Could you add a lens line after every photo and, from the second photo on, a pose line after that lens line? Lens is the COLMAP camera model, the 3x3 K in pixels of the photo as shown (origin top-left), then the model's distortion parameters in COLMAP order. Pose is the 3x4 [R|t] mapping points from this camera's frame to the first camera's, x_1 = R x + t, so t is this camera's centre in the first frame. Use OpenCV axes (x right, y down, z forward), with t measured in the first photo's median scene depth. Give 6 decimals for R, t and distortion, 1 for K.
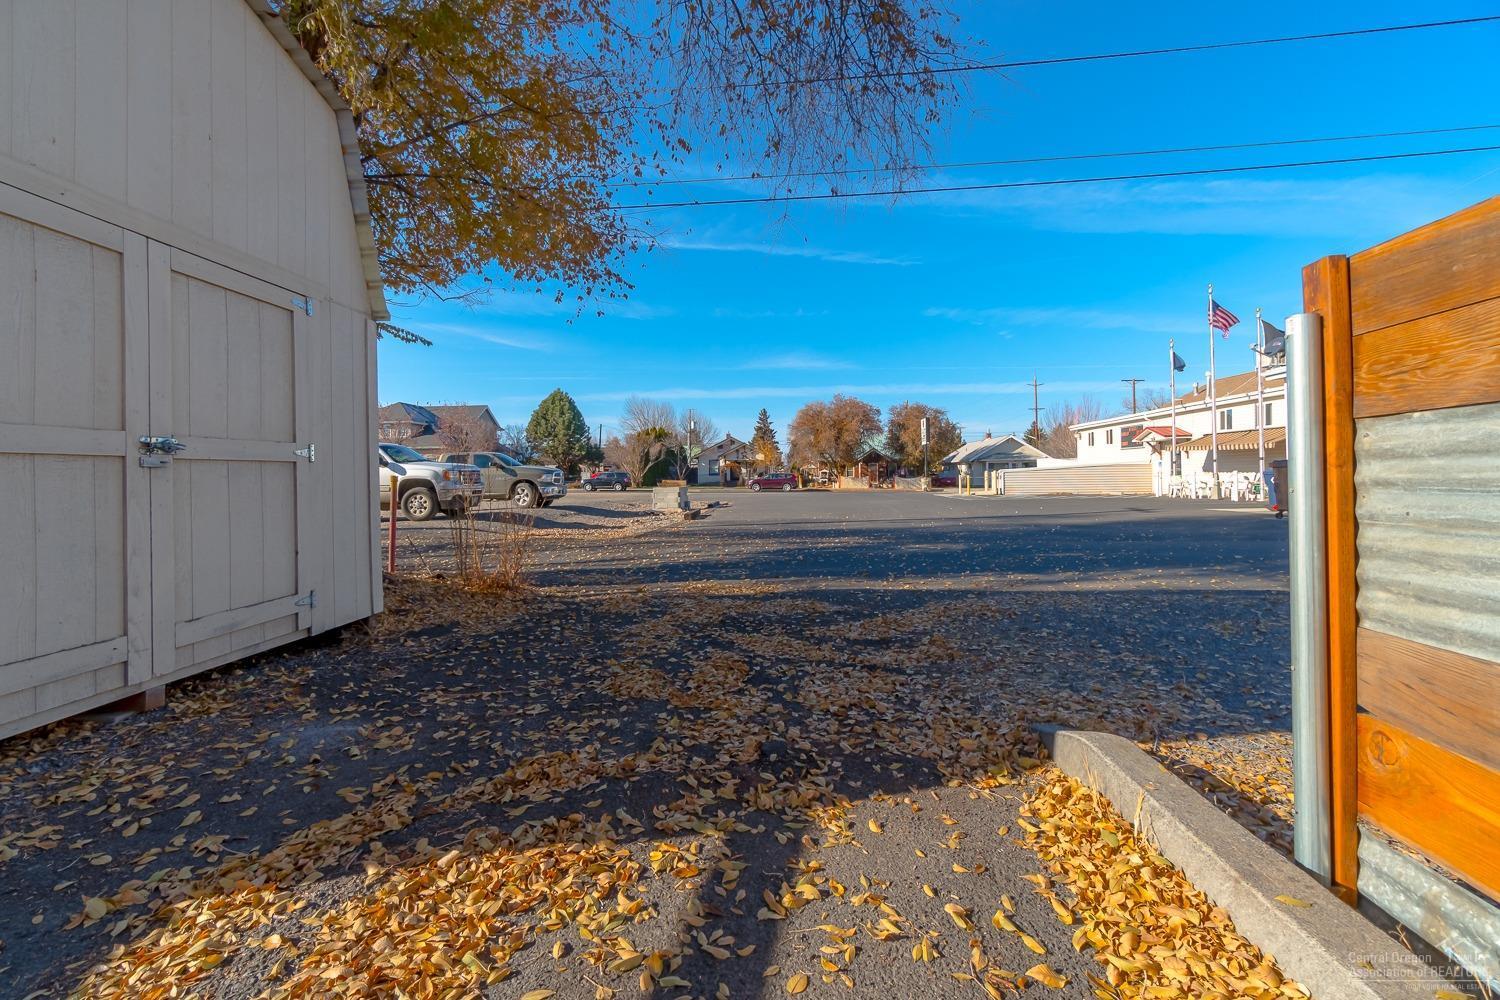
lens RADIAL K [[642.9, 0, 747.1], [0, 642.9, 493.0], [0, 0, 1]] dist [0.000003, 0.000000]
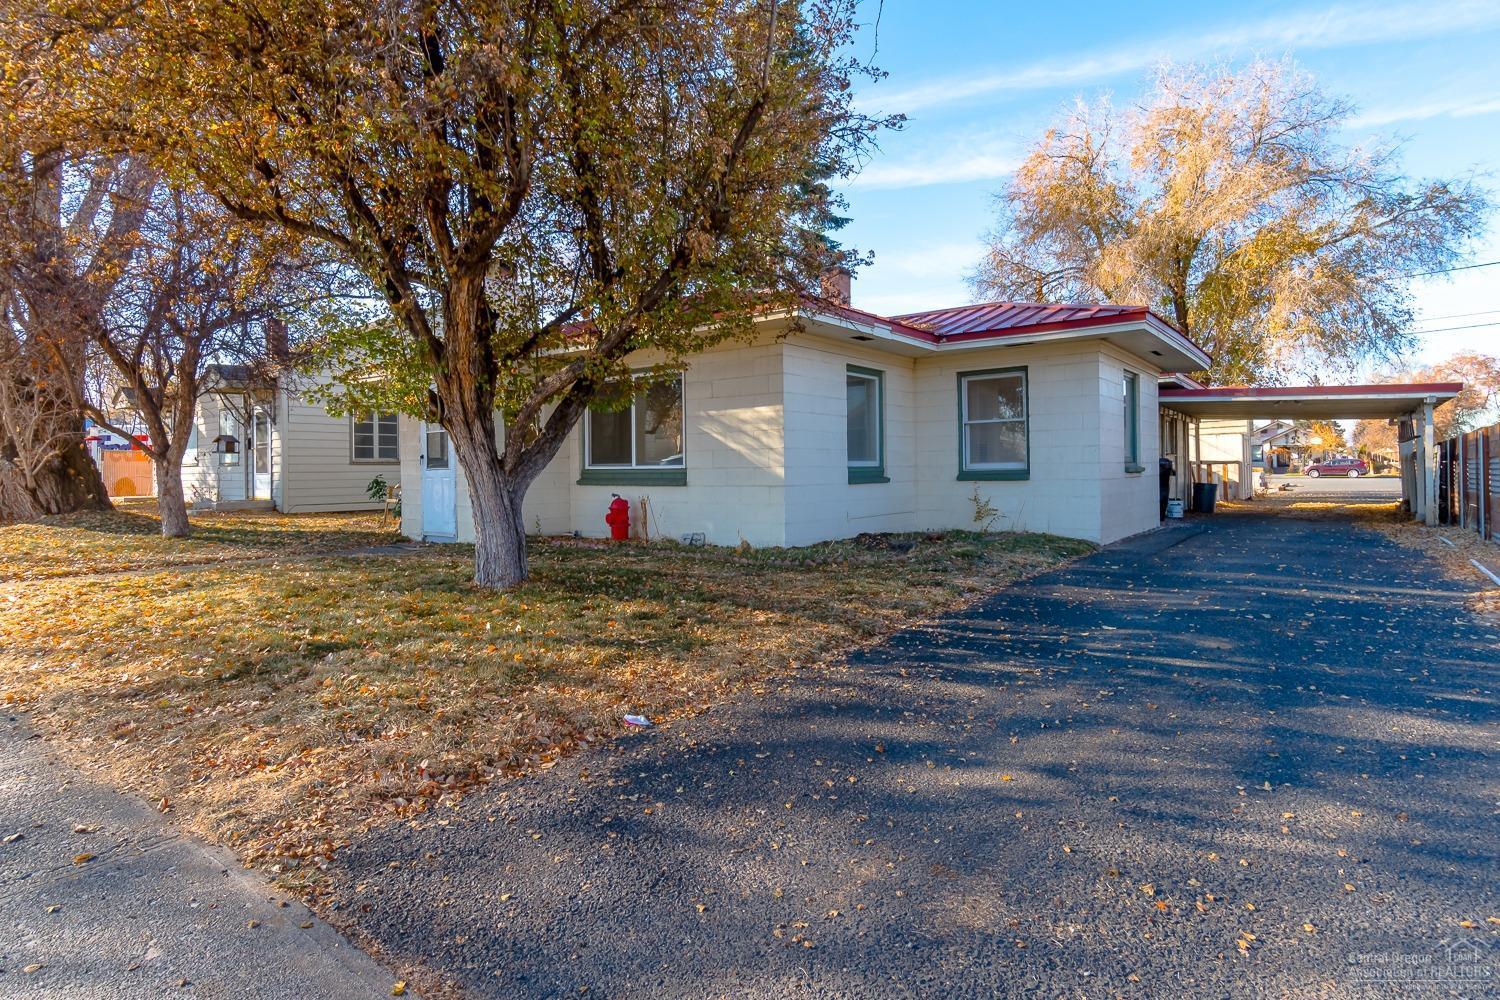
lens RADIAL K [[795.2, 0, 750.4], [0, 795.2, 489.9], [0, 0, 1]] dist [-0.000036, -0.000027]
pose [[0.834160, 0.011183, -0.551409, -0.027041], [-0.005523, 0.999914, 0.011923, 0.004693], [0.551495, -0.006900, 0.834150, -0.399223]]
